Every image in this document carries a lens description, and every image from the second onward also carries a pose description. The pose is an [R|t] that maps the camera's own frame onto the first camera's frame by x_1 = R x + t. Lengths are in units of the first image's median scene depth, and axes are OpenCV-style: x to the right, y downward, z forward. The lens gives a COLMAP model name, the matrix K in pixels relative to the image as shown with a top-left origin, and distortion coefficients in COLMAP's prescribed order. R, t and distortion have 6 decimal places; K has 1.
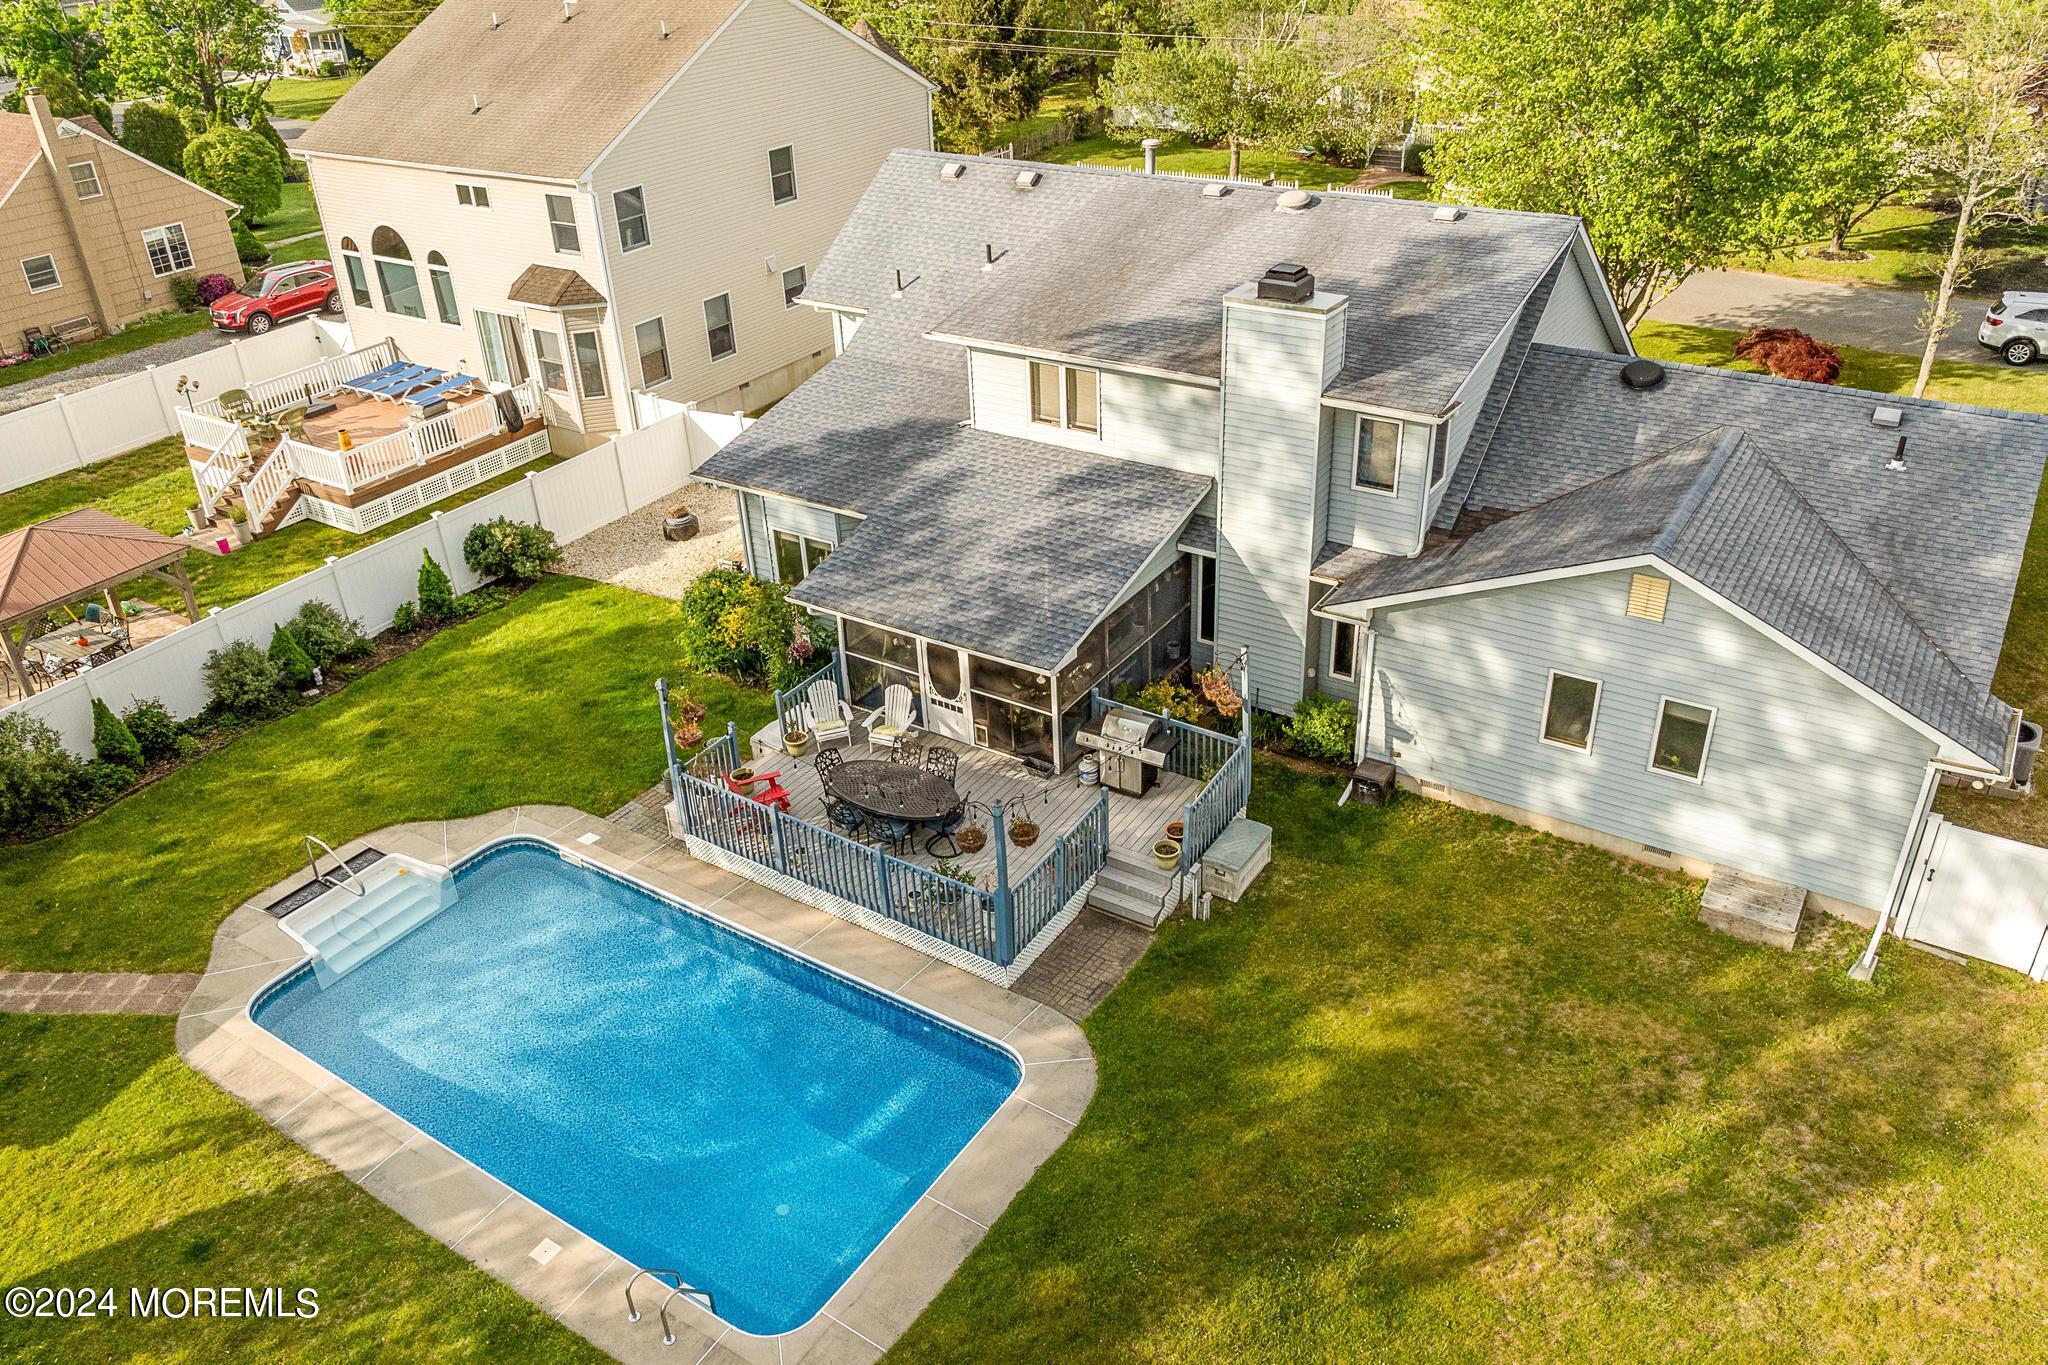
lens RADIAL K [[1521.8, 0, 1032.8], [0, 1521.8, 680.7], [0, 0, 1]] dist [-0.047702, -0.000292]
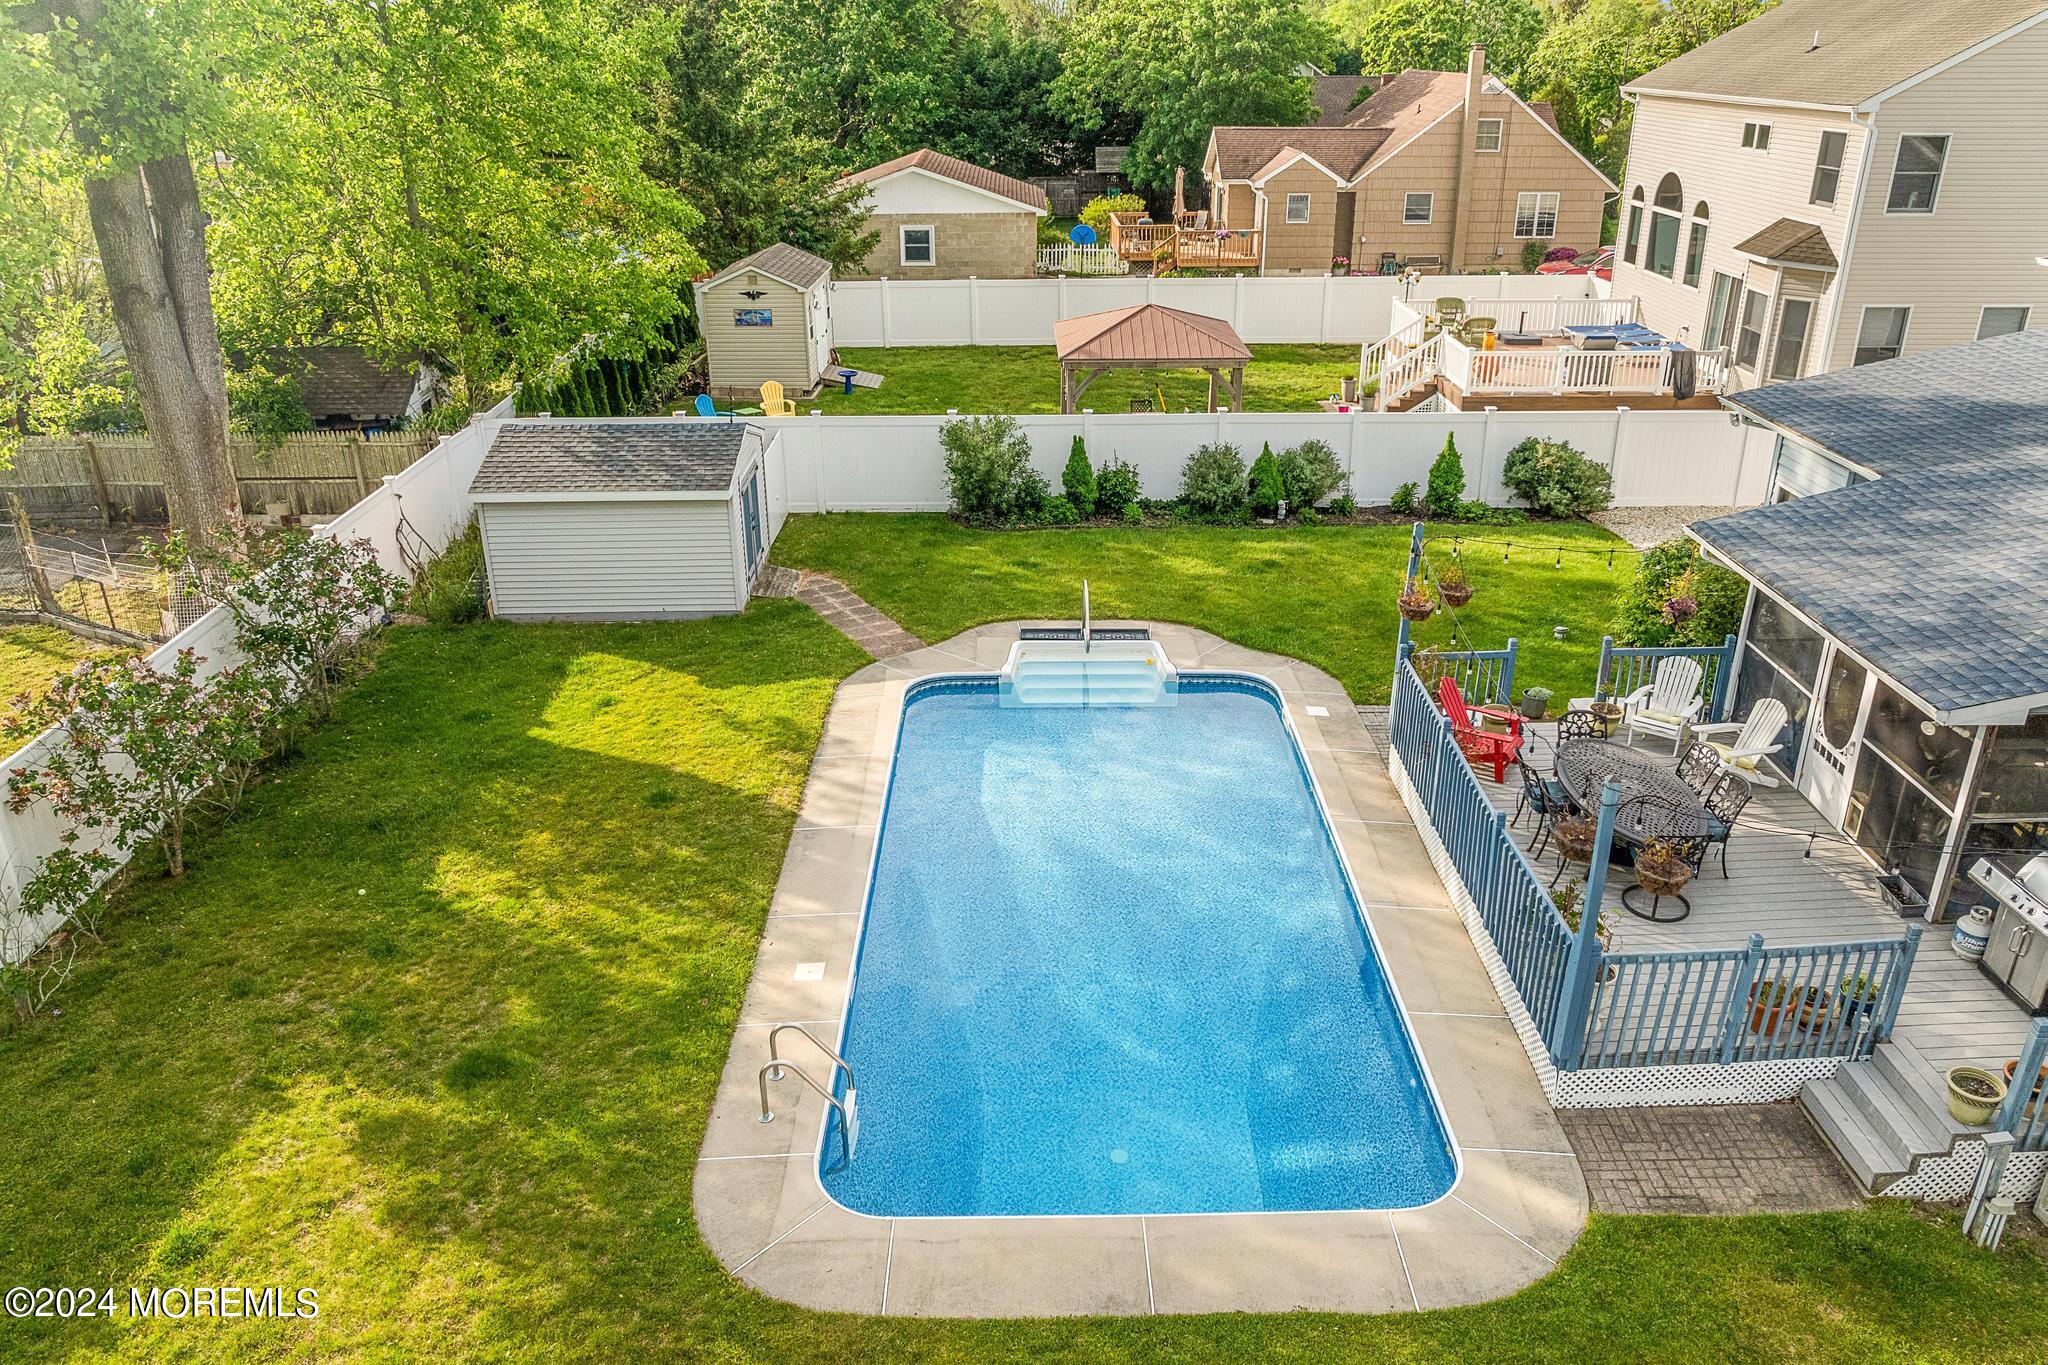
lens RADIAL K [[1445.0, 0, 1024.0], [0, 1445.0, 682.5], [0, 0, 1]] dist [-0.040916, -0.001304]
pose [[0.549383, 0.369171, -0.749594, 0.192802], [-0.425912, 0.895537, 0.128893, 0.054654], [0.718873, 0.248449, 0.649227, 0.354251]]
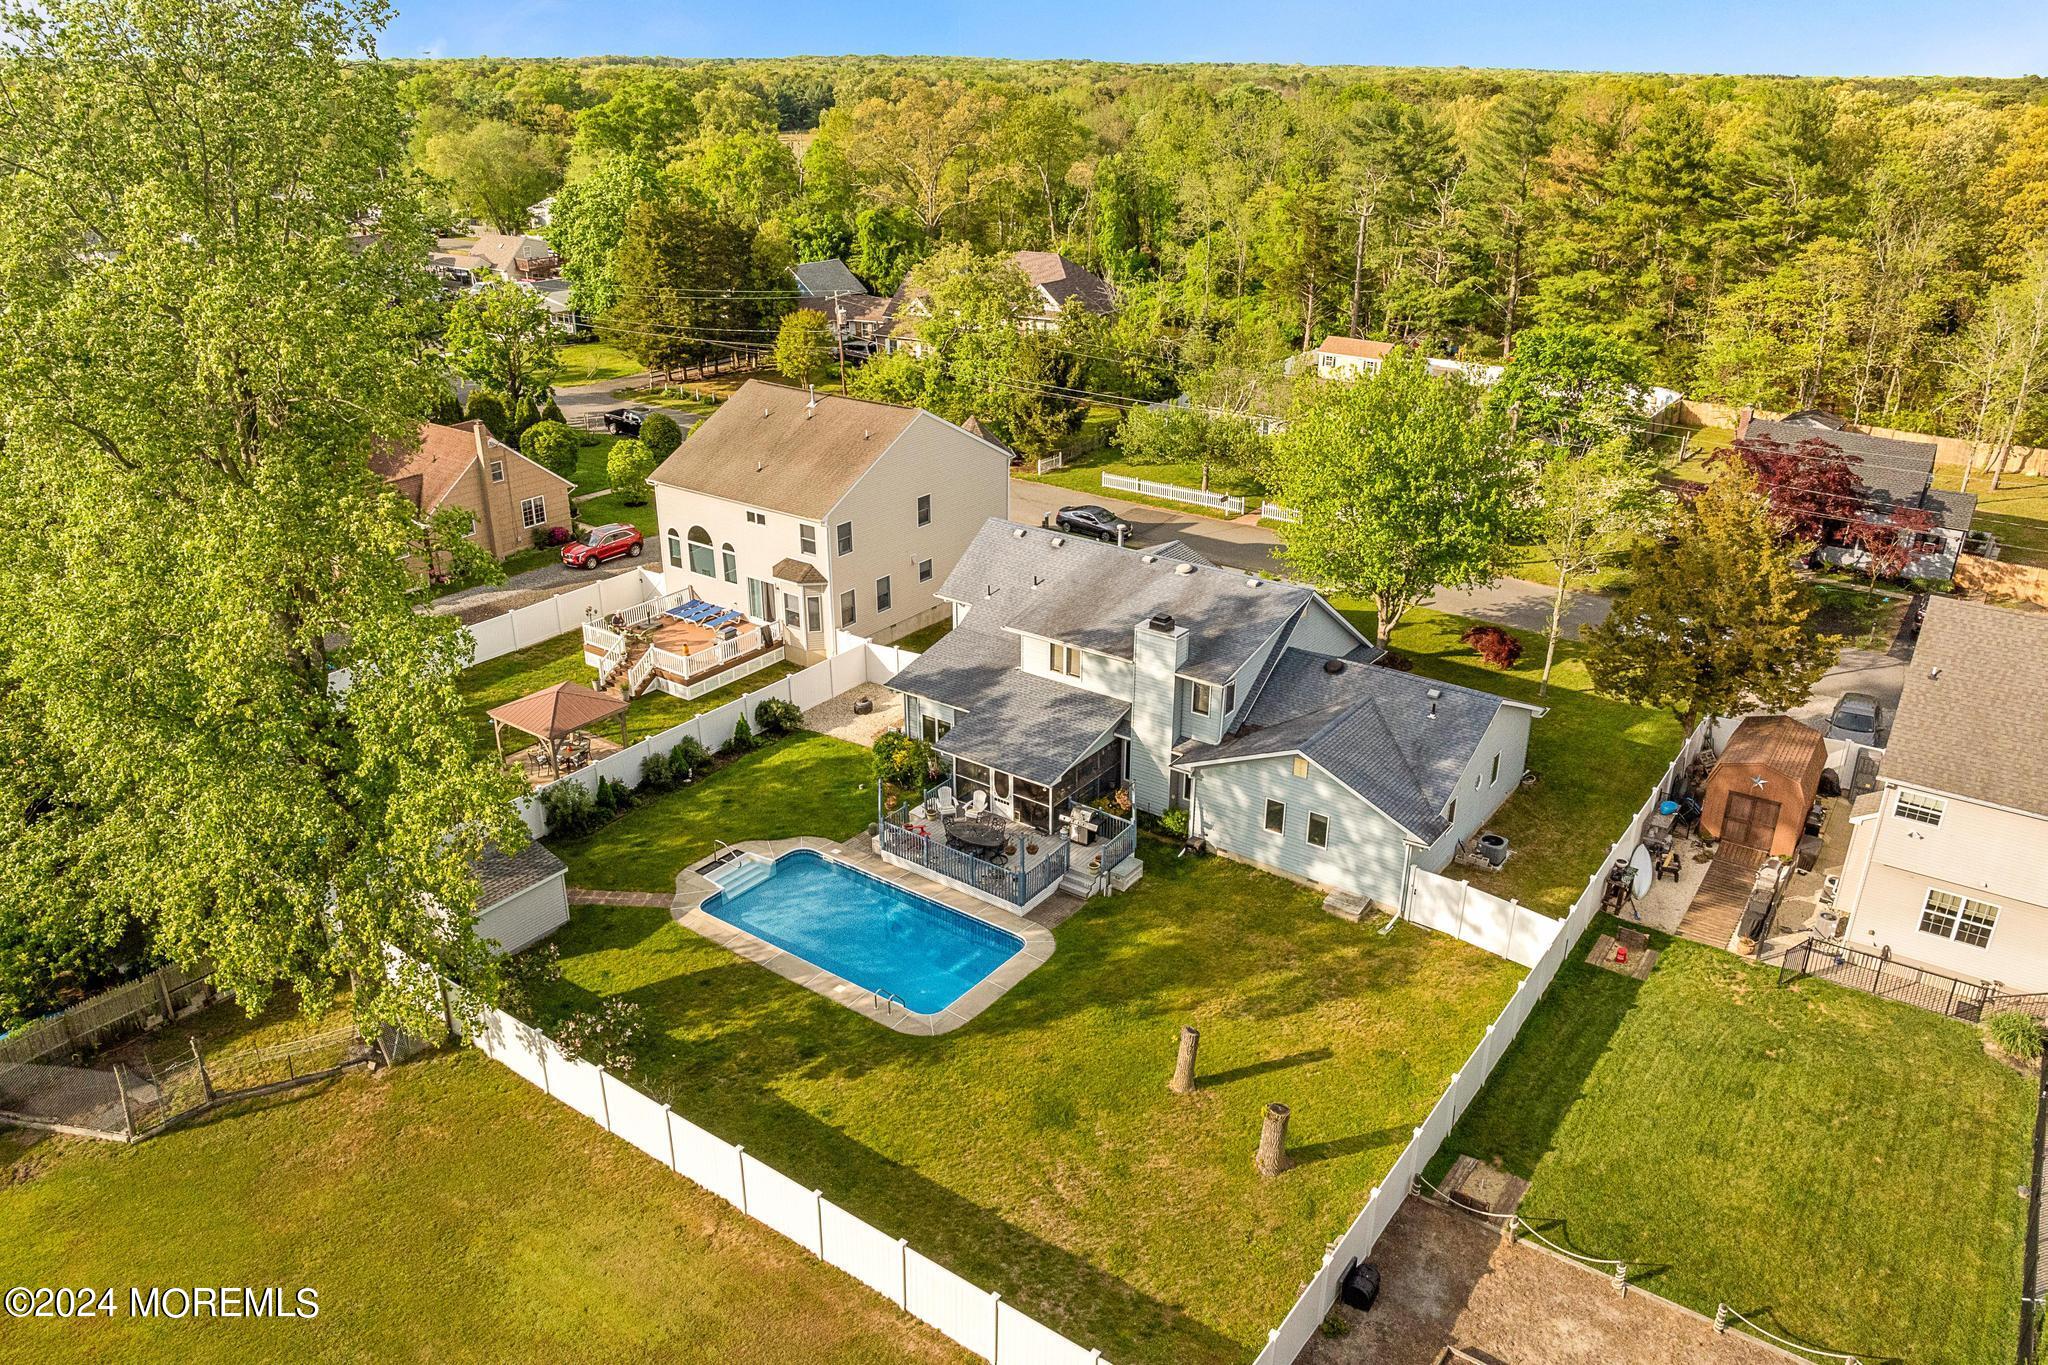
lens RADIAL K [[1445.0, 0, 1024.0], [0, 1445.0, 682.5], [0, 0, 1]] dist [-0.040916, -0.001304]
pose [[0.997737, 0.056072, -0.037112, 0.041453], [-0.059848, 0.992130, -0.109986, 0.071877], [0.030653, 0.111958, 0.993240, -1.050156]]
